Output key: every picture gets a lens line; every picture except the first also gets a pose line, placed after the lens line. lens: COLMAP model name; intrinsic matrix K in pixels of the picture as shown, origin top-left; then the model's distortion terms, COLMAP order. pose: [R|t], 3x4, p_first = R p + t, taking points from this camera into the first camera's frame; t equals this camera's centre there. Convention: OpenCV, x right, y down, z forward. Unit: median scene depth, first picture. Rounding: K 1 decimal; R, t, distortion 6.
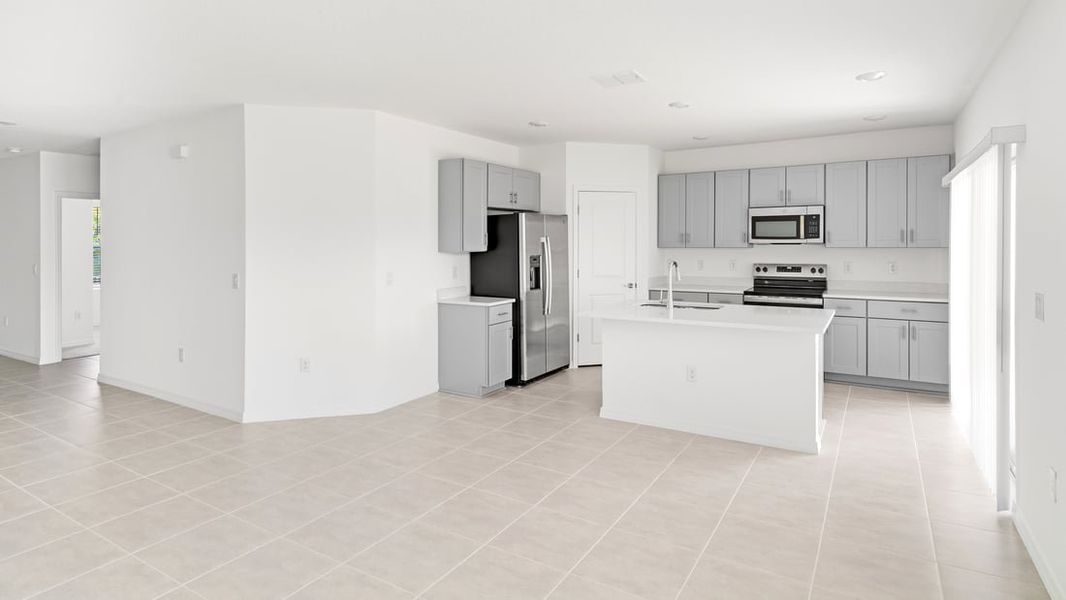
lens RADIAL K [[563.4, 0, 540.6], [0, 563.4, 250.8], [0, 0, 1]] dist [-0.000328, 0.000051]
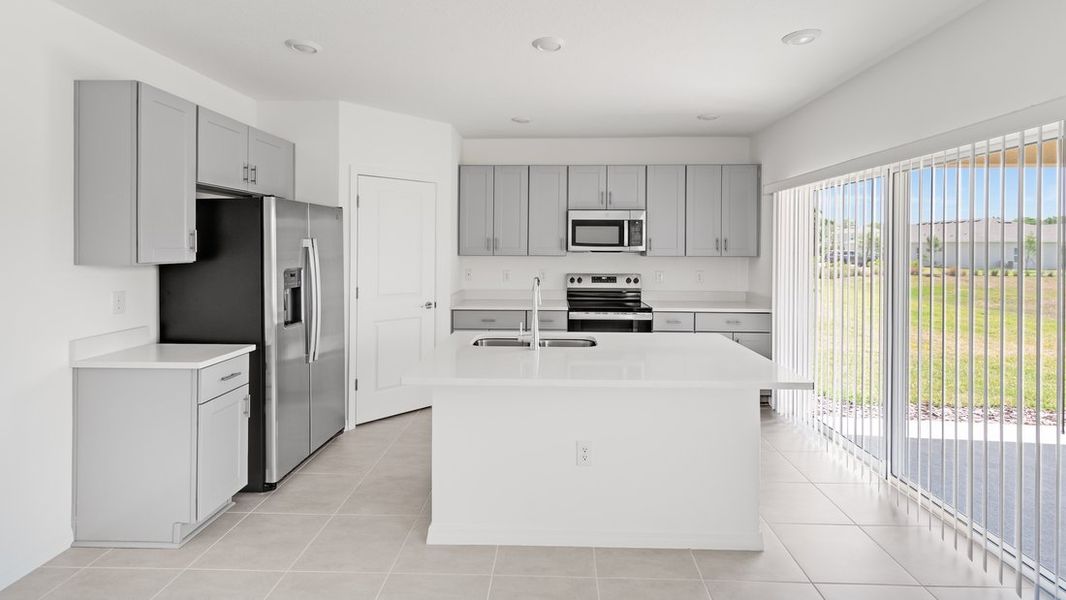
lens RADIAL K [[489.0, 0, 545.8], [0, 489.0, 250.5], [0, 0, 1]] dist [0.016186, -0.000023]
pose [[0.867042, 0.006380, 0.498194, -0.036325], [-0.001194, 0.999942, -0.010727, -0.005972], [-0.498233, 0.008706, 0.866999, 0.385425]]
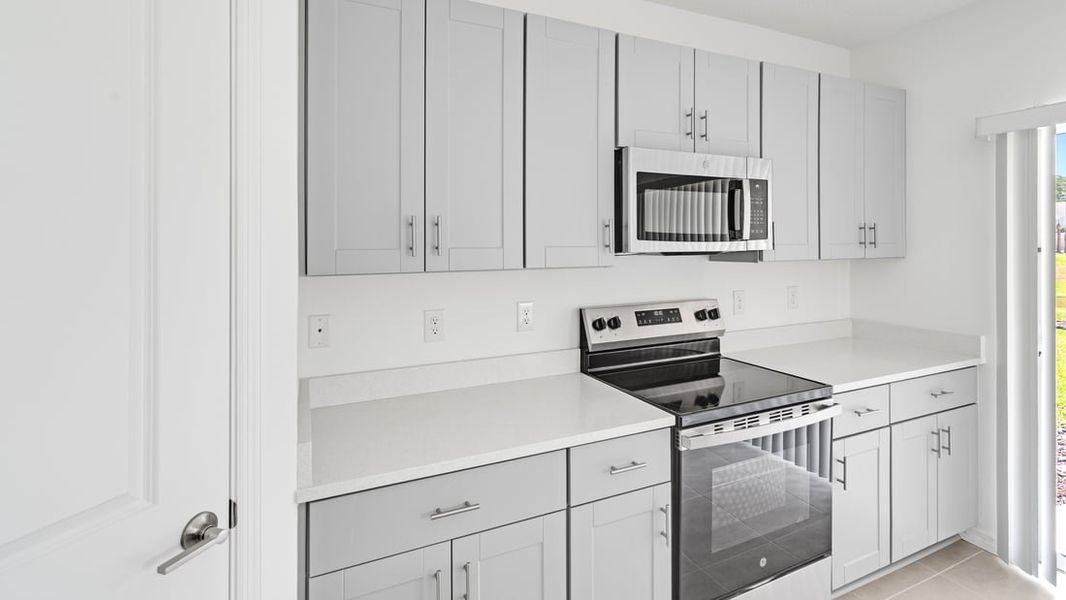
lens RADIAL K [[482.0, 0, 531.8], [0, 482.0, 247.8], [0, 0, 1]] dist [-0.001305, -0.000025]
pose [[0.553090, -0.000442, 0.833122, 0.111491], [0.020381, 0.999708, -0.013001, -0.014898], [-0.832872, 0.024171, 0.552937, 0.941627]]
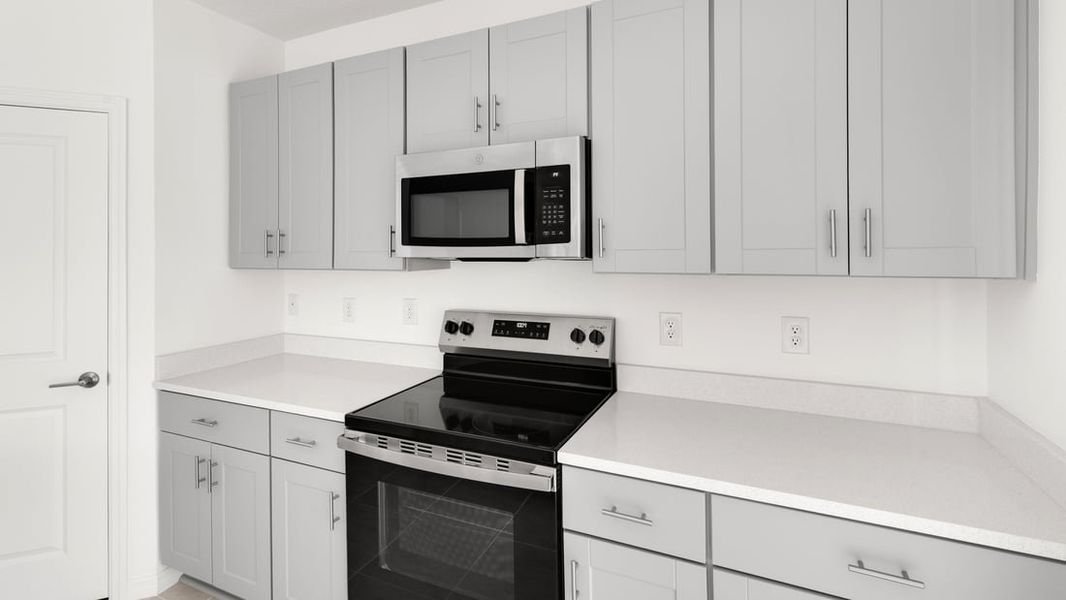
lens RADIAL K [[489.0, 0, 545.8], [0, 489.0, 250.5], [0, 0, 1]] dist [0.016186, -0.000023]
pose [[0.991331, -0.001646, 0.131376, 0.442745], [0.003777, 0.999865, -0.015973, -0.013672], [-0.131332, 0.016331, 0.991204, 0.731710]]
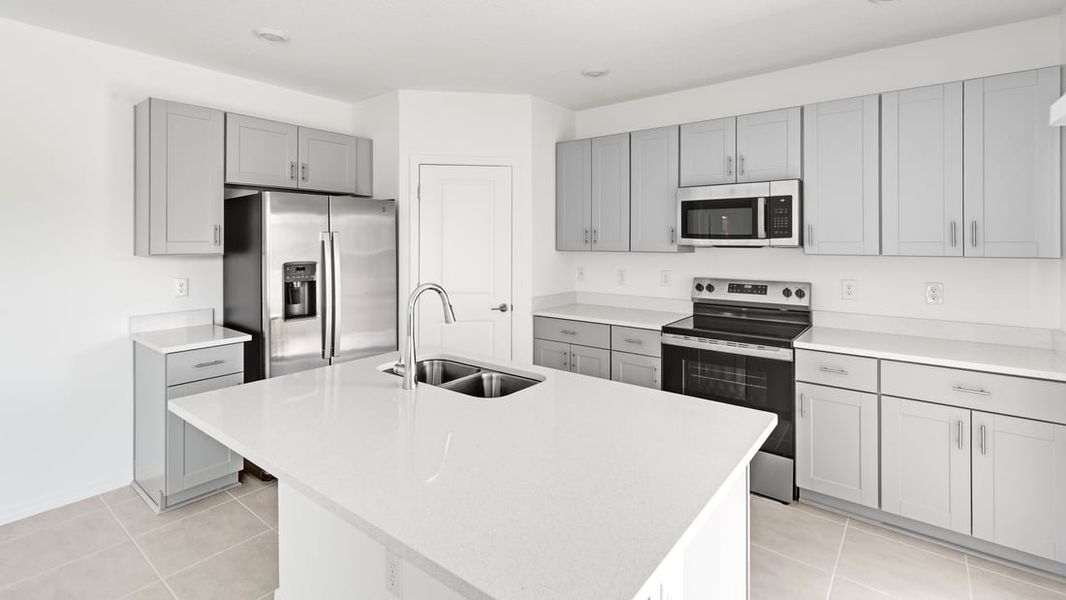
lens RADIAL K [[488.6, 0, 547.2], [0, 488.6, 238.8], [0, 0, 1]] dist [0.002884, -0.000166]
pose [[0.994050, 0.007439, -0.108672, 0.302415], [-0.009825, 0.999722, -0.021438, -0.008277], [0.108482, 0.022378, 0.993847, 0.483842]]
